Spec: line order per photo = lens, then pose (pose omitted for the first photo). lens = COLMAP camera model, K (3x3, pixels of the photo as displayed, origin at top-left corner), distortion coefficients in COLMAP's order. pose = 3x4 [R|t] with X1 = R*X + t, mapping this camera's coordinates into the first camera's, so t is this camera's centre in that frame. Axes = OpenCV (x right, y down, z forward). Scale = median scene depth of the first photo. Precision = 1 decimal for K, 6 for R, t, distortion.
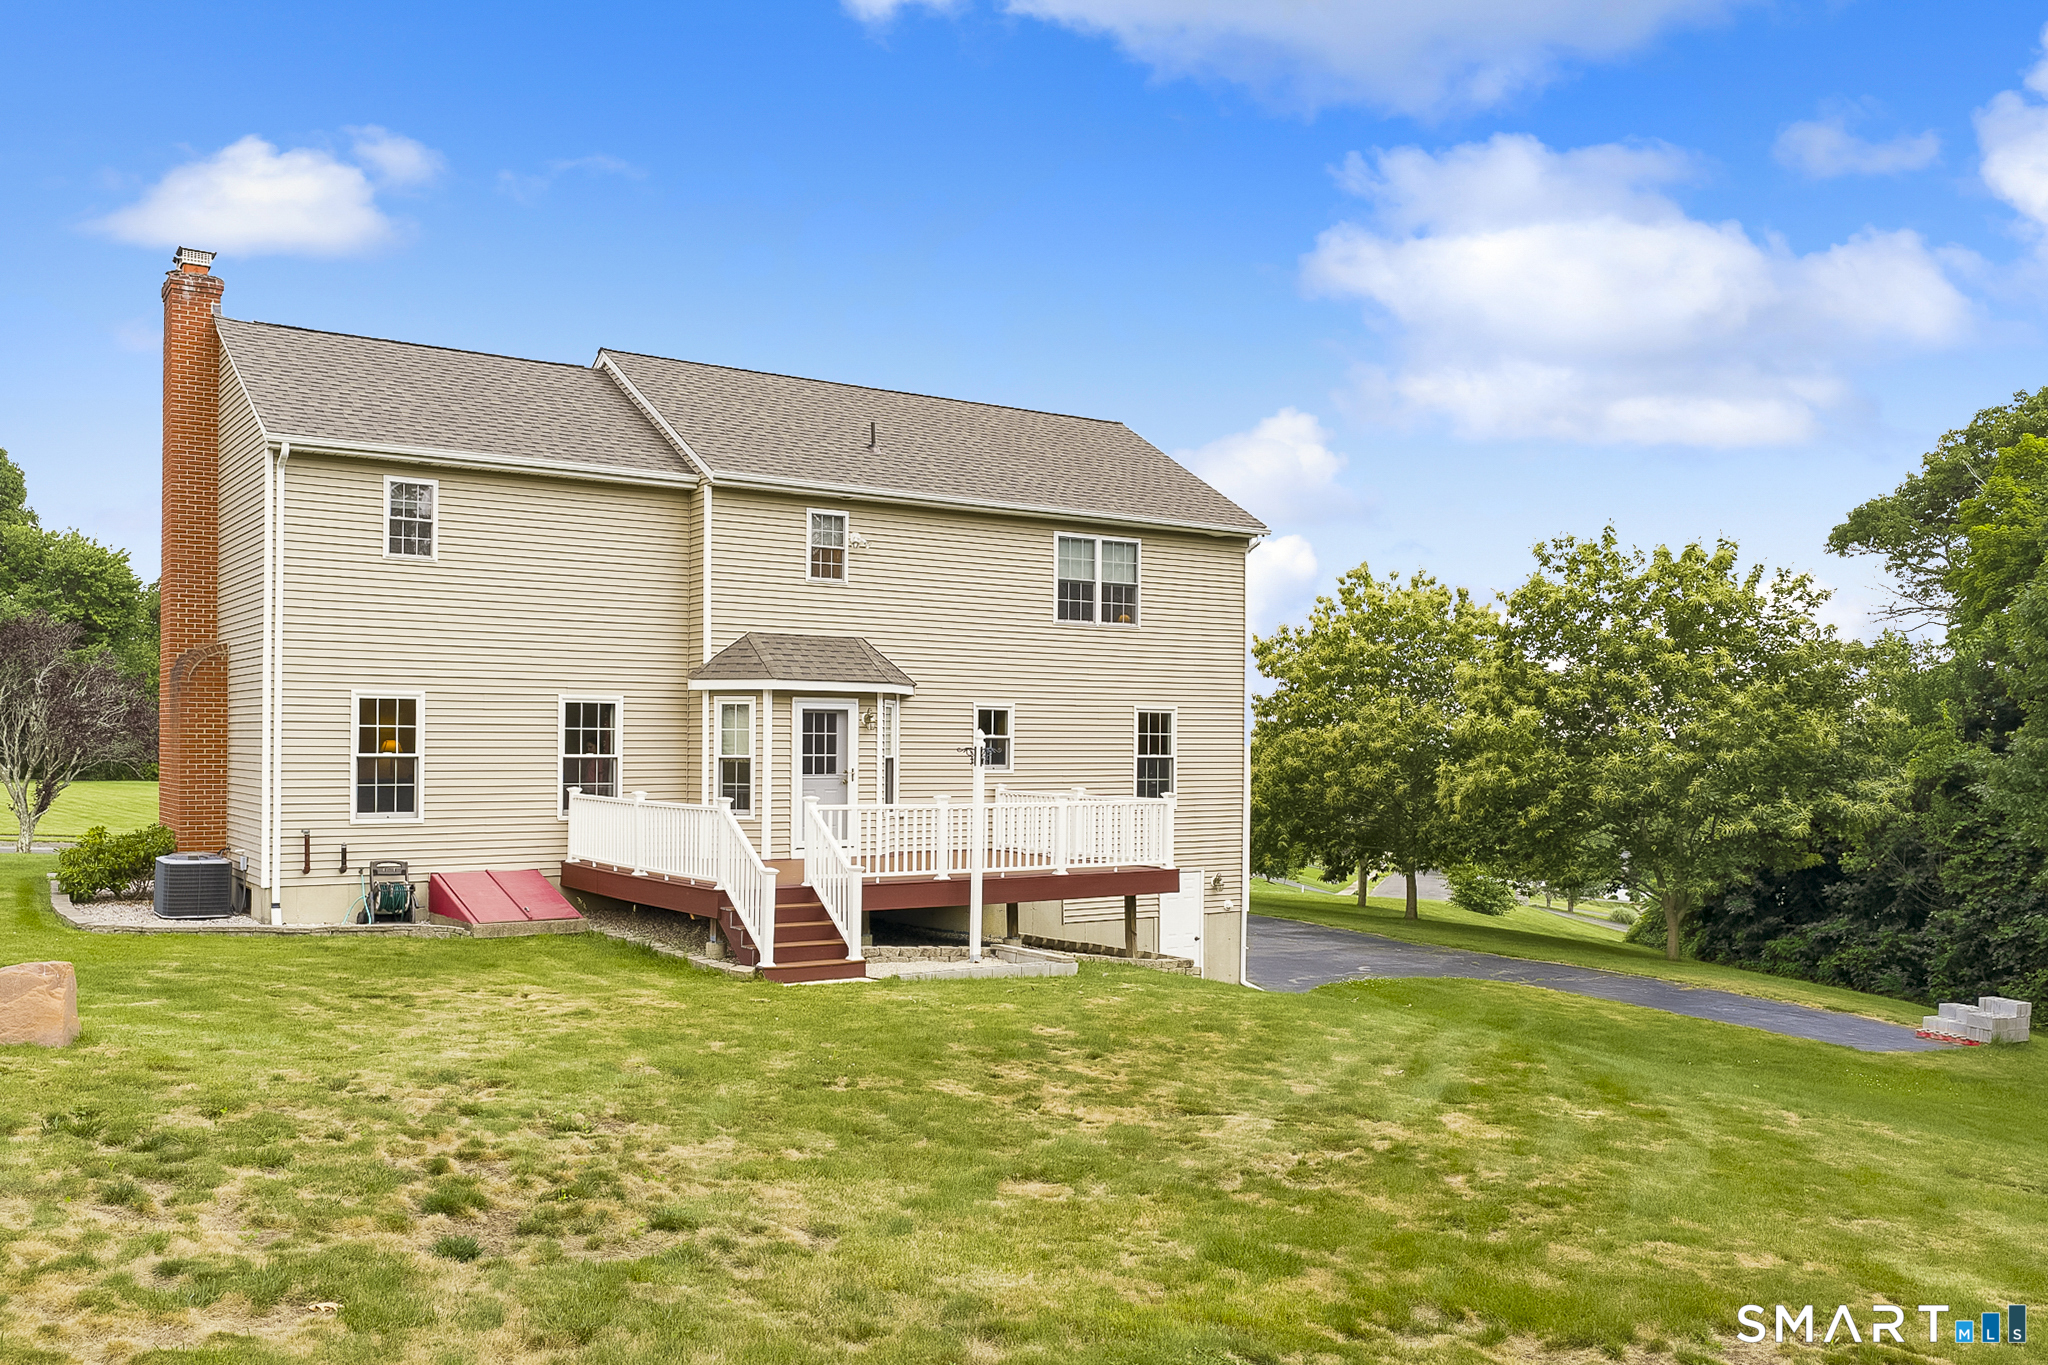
lens RADIAL K [[1710.3, 0, 1026.1], [0, 1710.3, 685.2], [0, 0, 1]] dist [-0.031909, -0.010428]
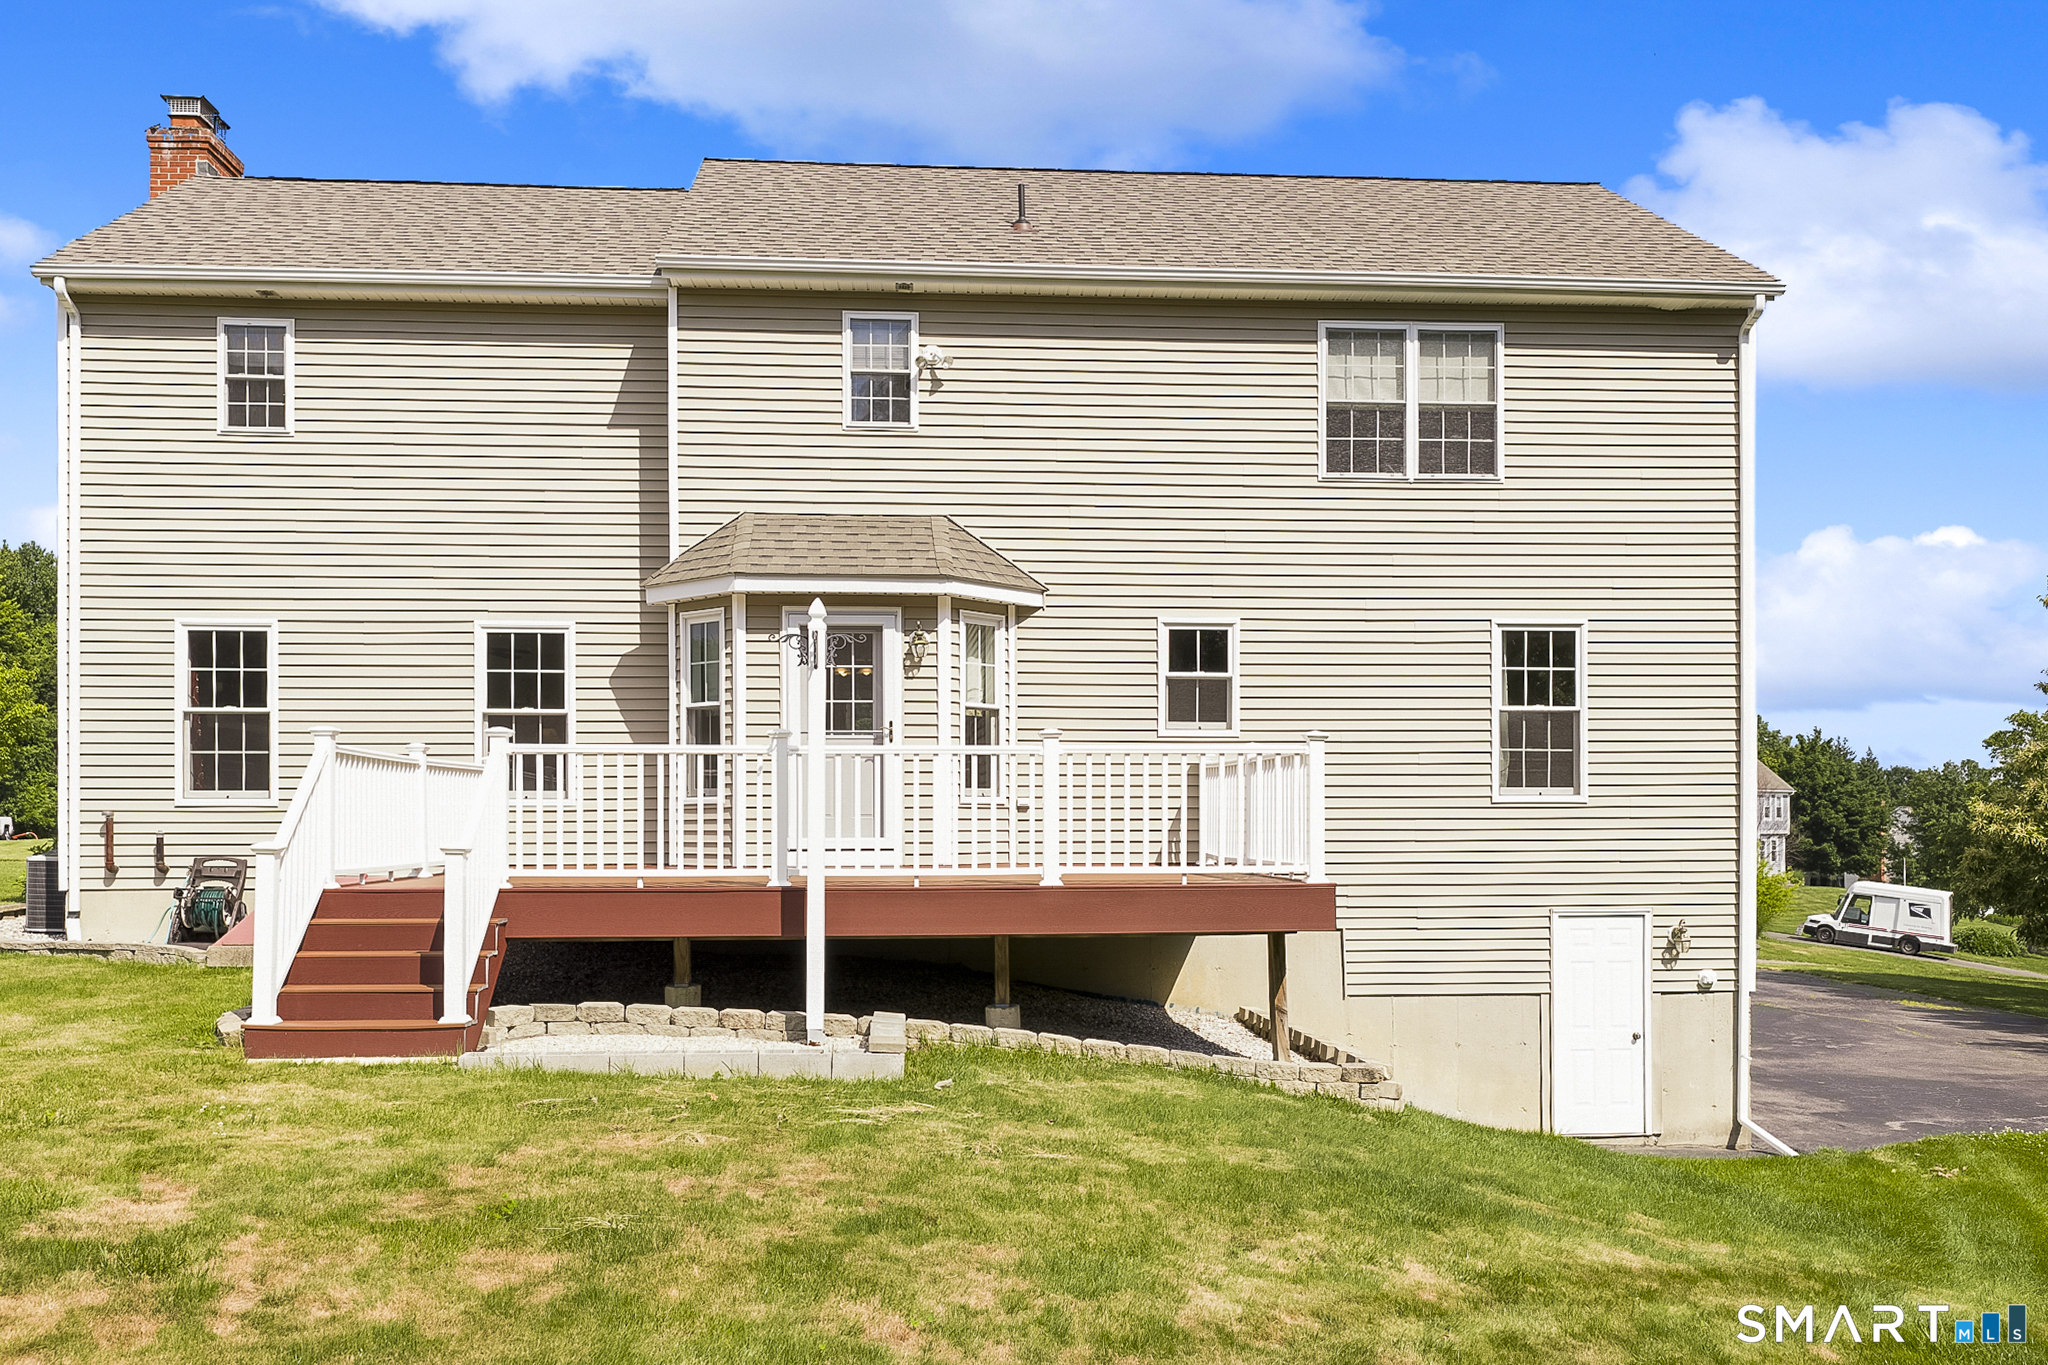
lens RADIAL K [[1780.8, 0, 1024.7], [0, 1780.8, 806.8], [0, 0, 1]] dist [0.010288, 0.001242]
pose [[0.865148, -0.009969, -0.501417, 0.255148], [0.025200, 0.999404, 0.023609, 0.064024], [0.500883, -0.033061, 0.864883, 0.461251]]
